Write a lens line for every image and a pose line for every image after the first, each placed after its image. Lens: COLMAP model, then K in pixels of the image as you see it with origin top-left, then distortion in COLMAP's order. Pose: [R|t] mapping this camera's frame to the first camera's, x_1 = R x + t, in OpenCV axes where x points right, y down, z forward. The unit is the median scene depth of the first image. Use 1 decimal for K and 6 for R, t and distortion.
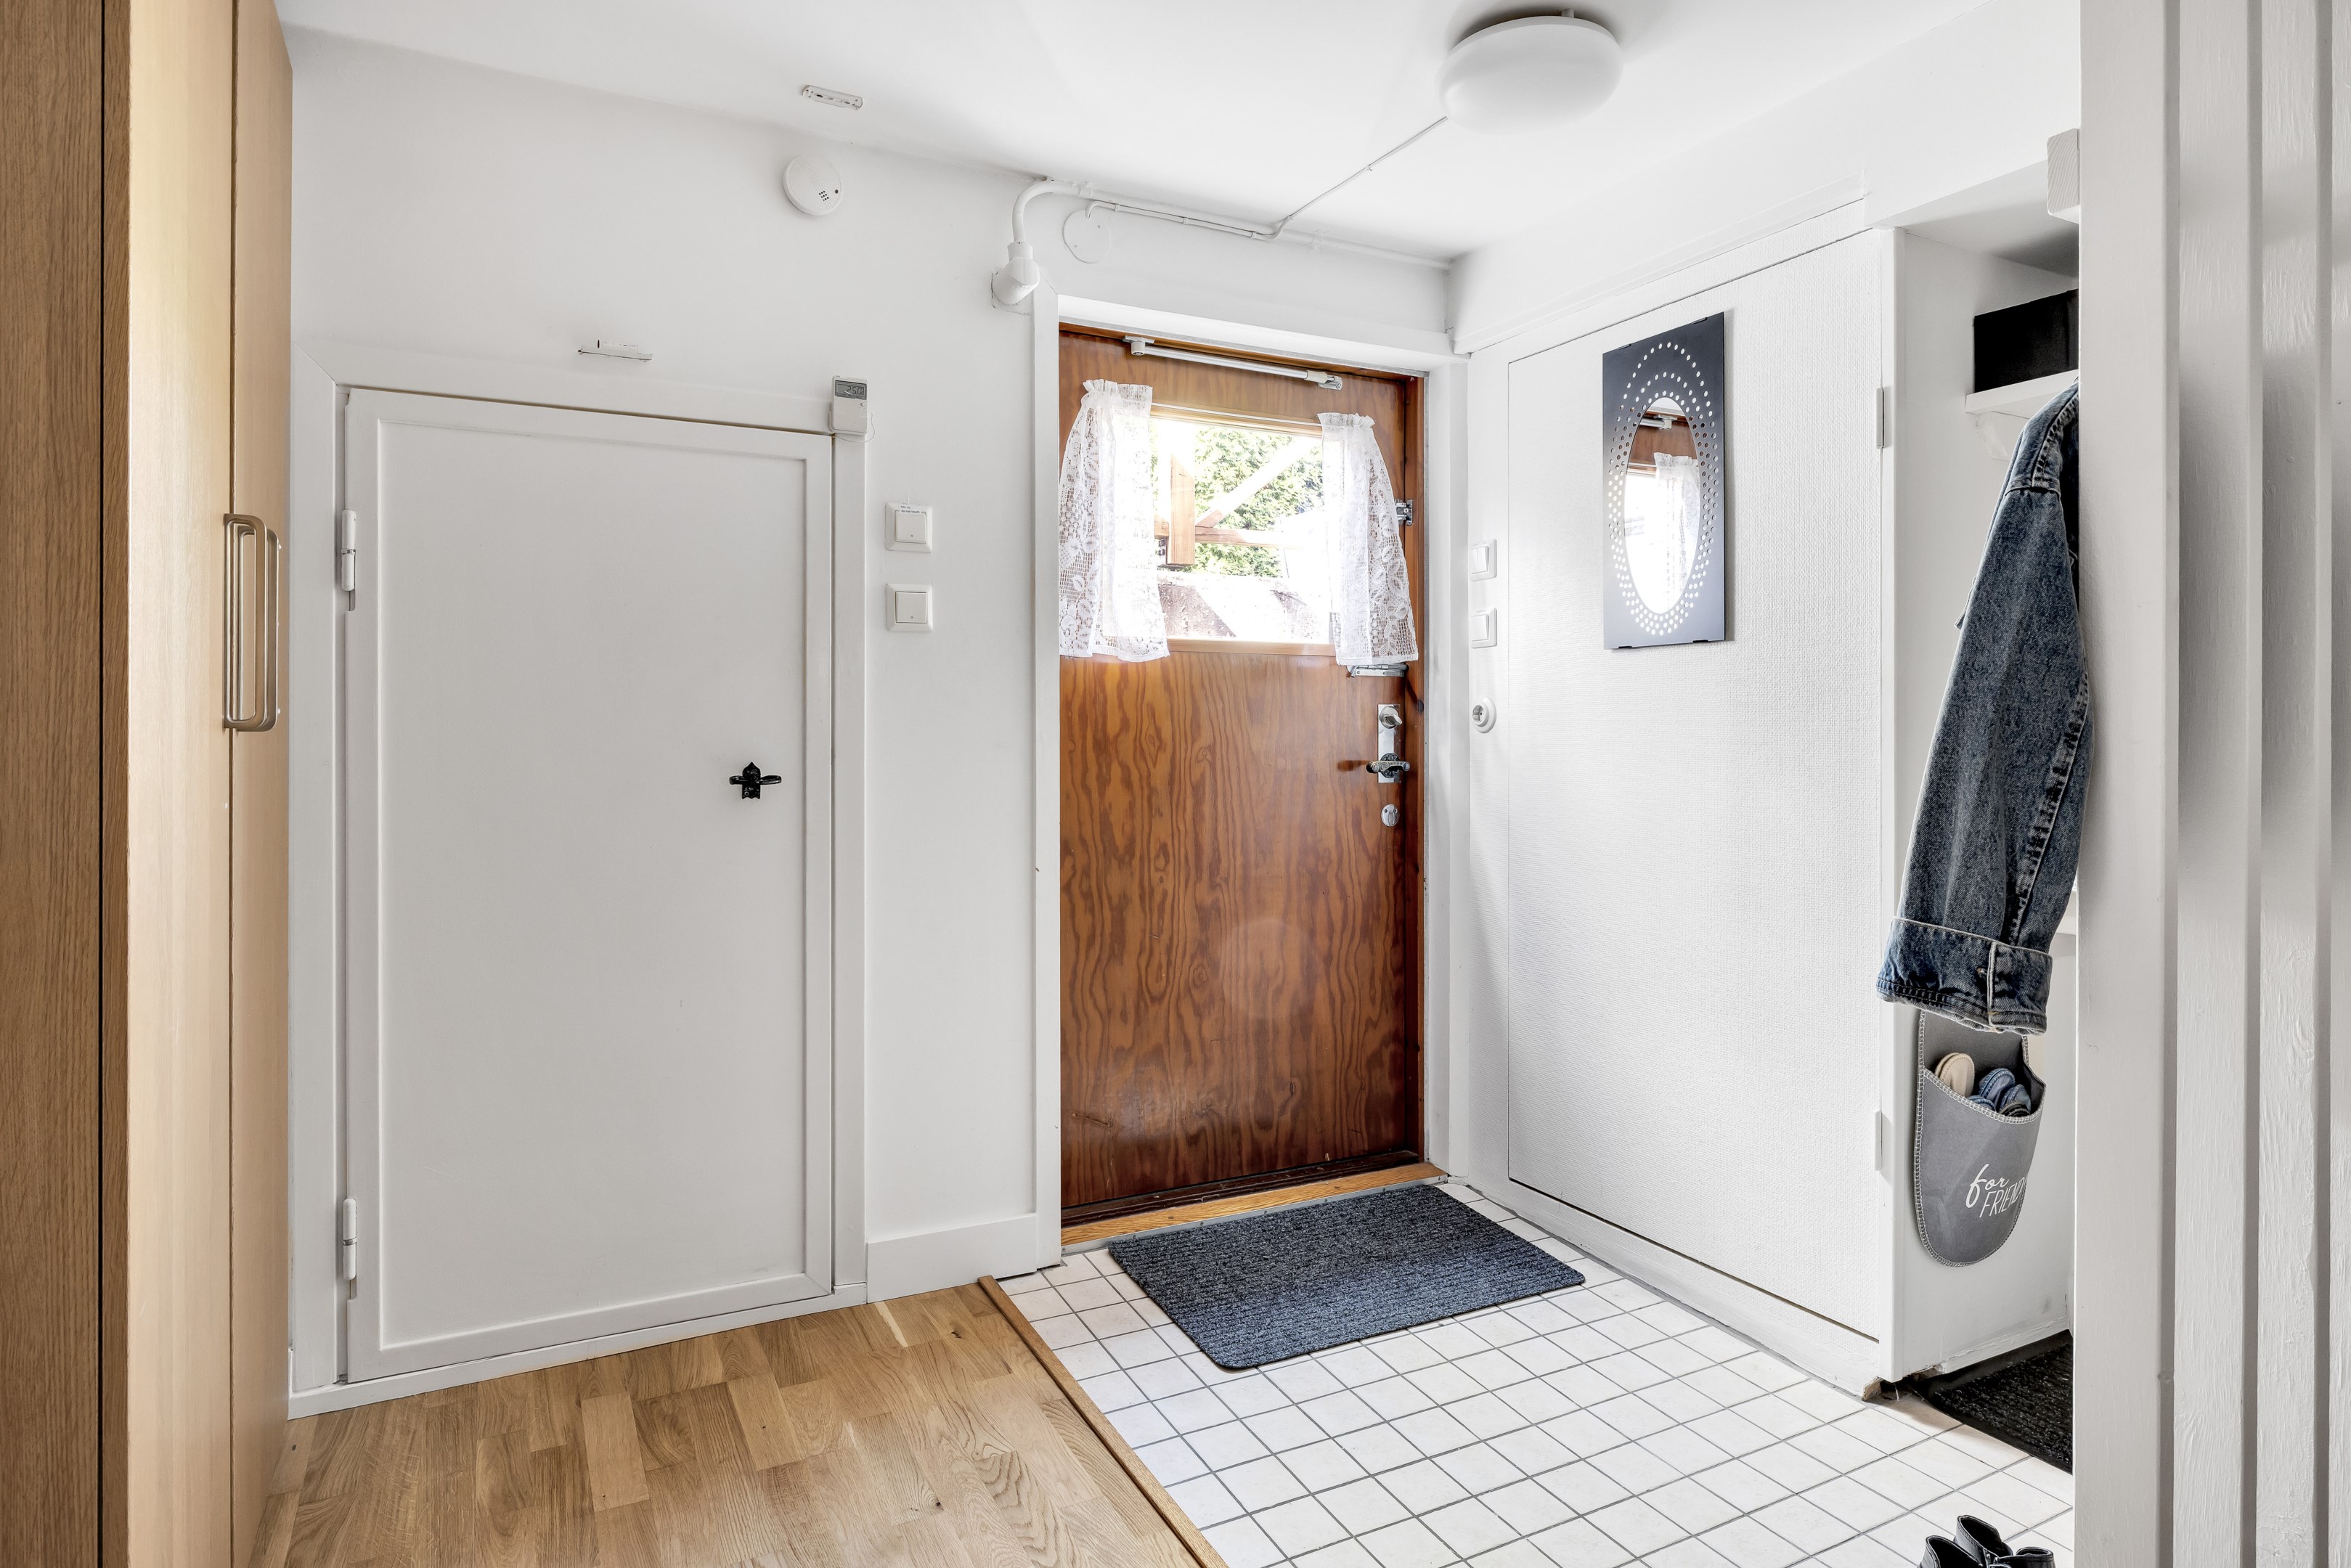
lens RADIAL K [[1274.7, 0, 1172.5], [0, 1274.7, 744.4], [0, 0, 1]] dist [-0.007109, -0.000097]
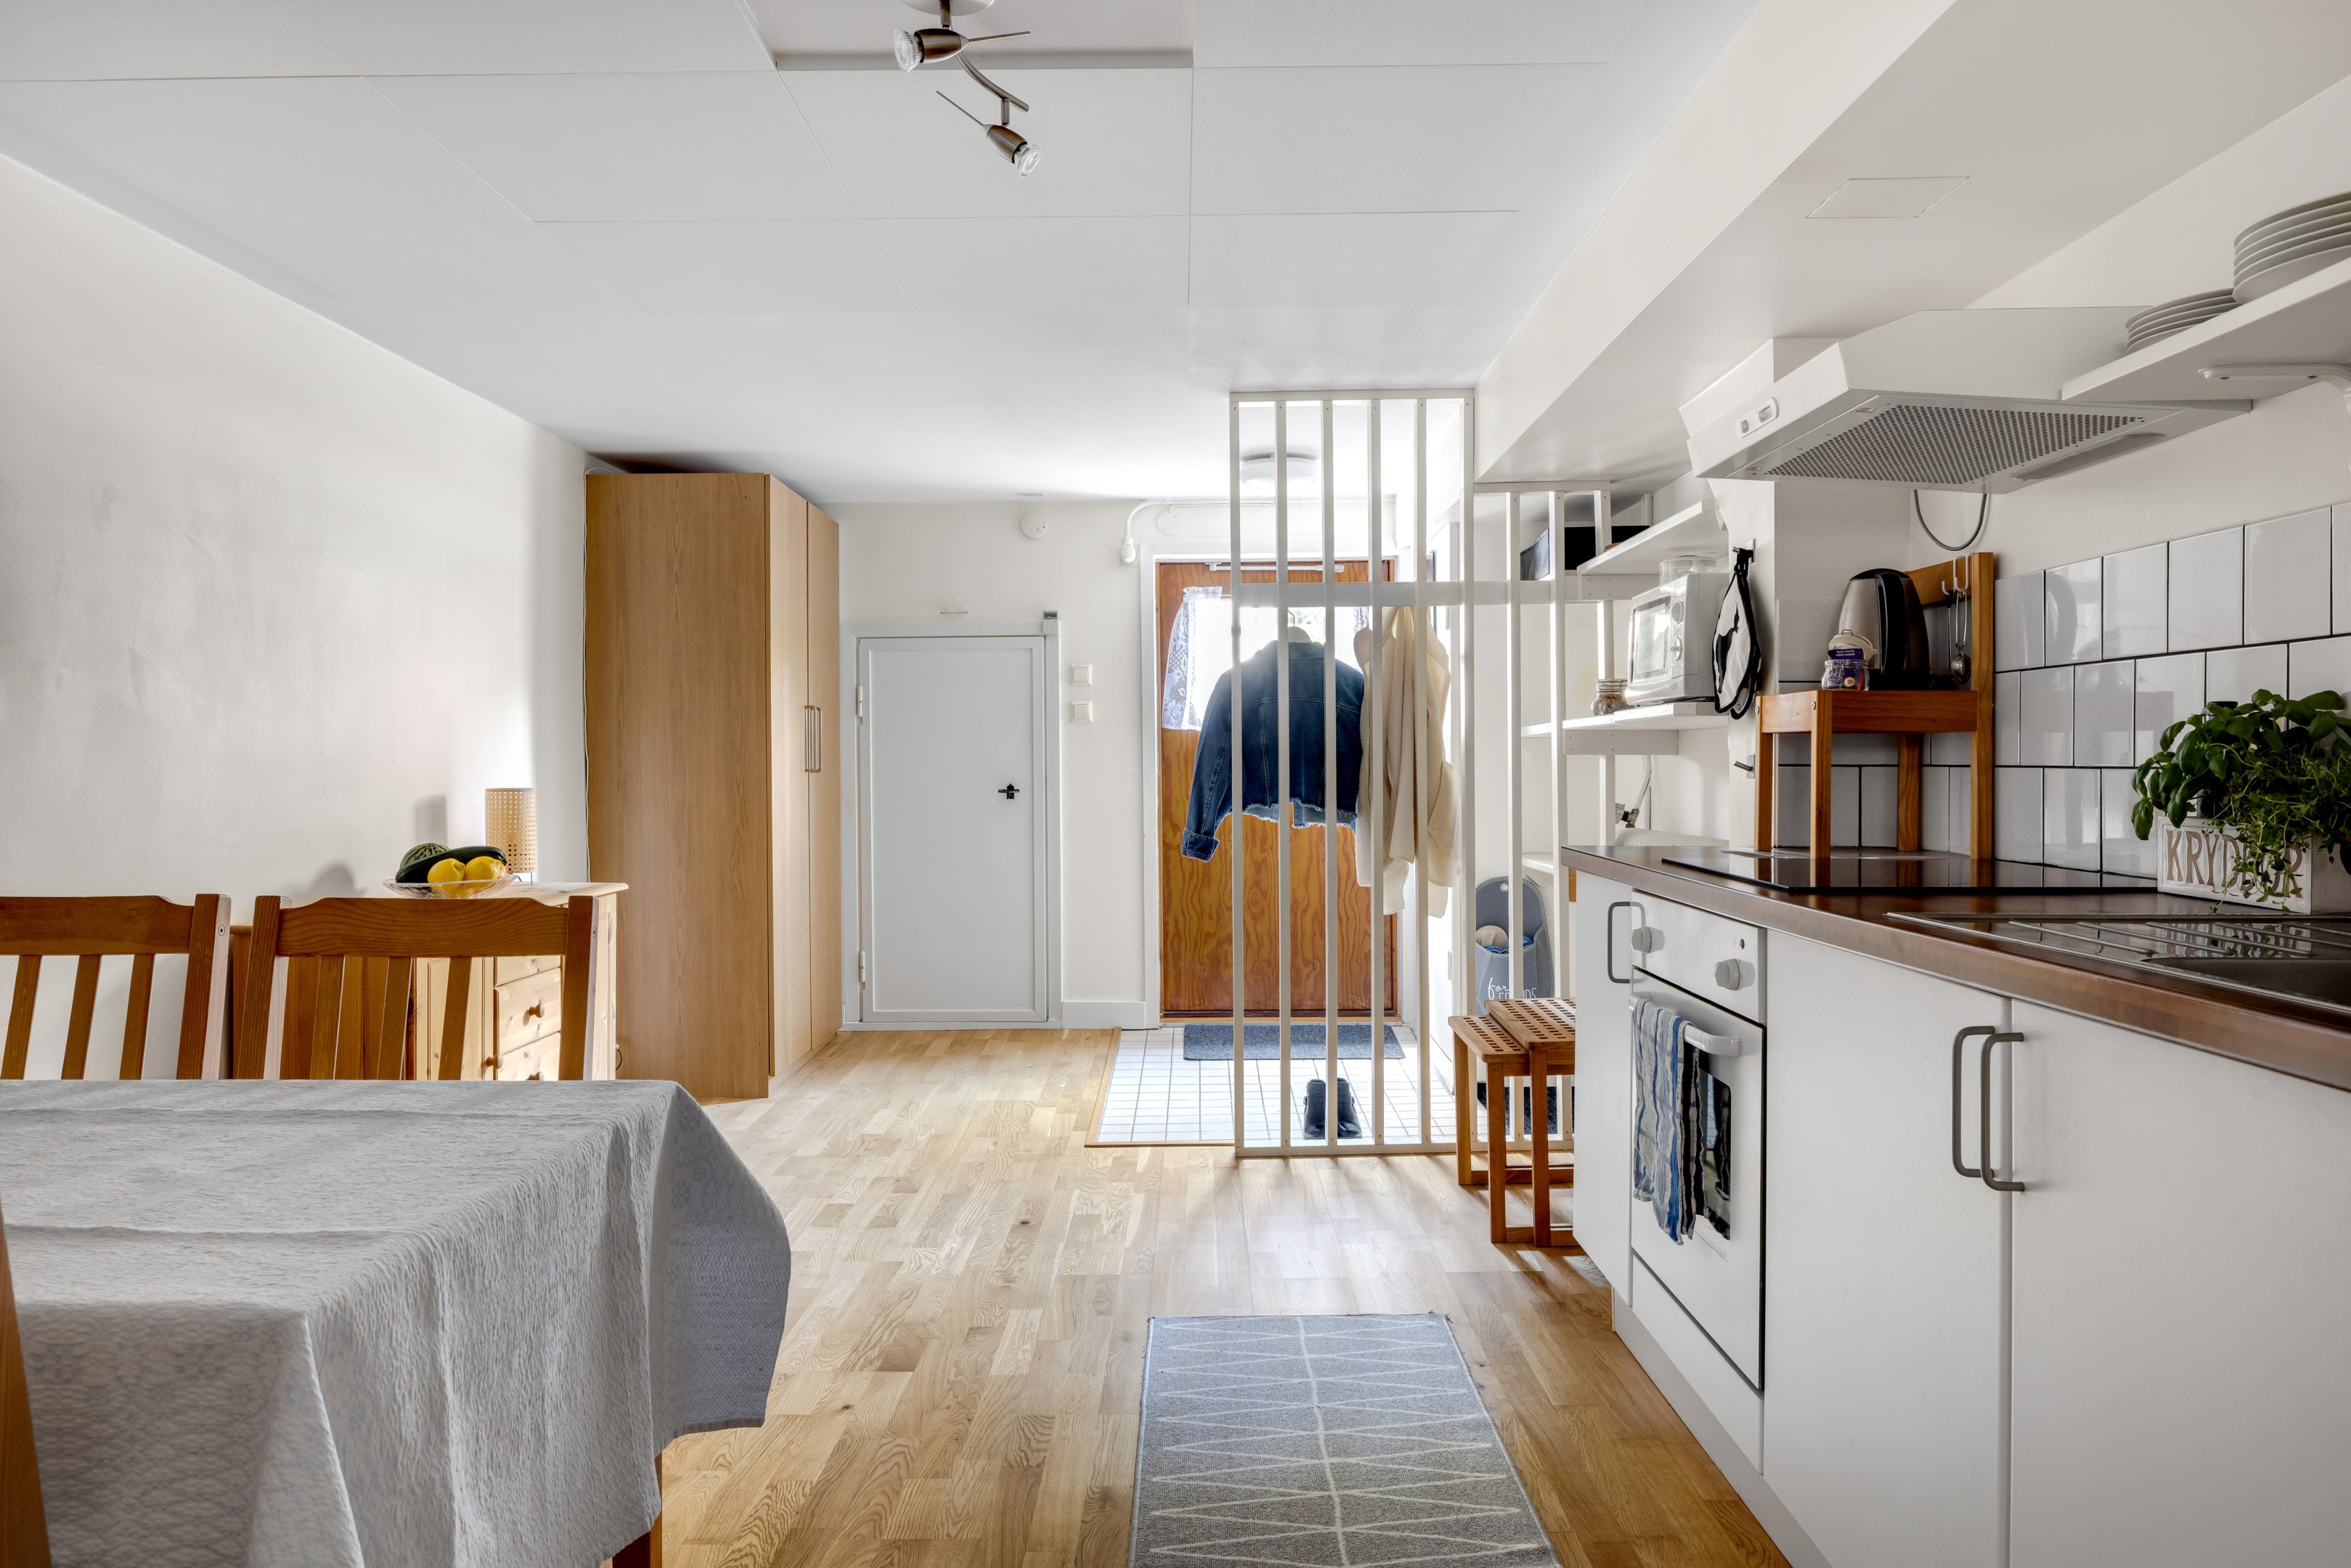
lens RADIAL K [[1371.4, 0, 1175.5], [0, 1371.4, 784.0], [0, 0, 1]] dist [0.000995, 0.000010]
pose [[0.889558, -0.005035, -0.456794, 1.036009], [0.007456, 0.999966, 0.003498, 0.008960], [0.456761, -0.006517, 0.889566, -1.032569]]
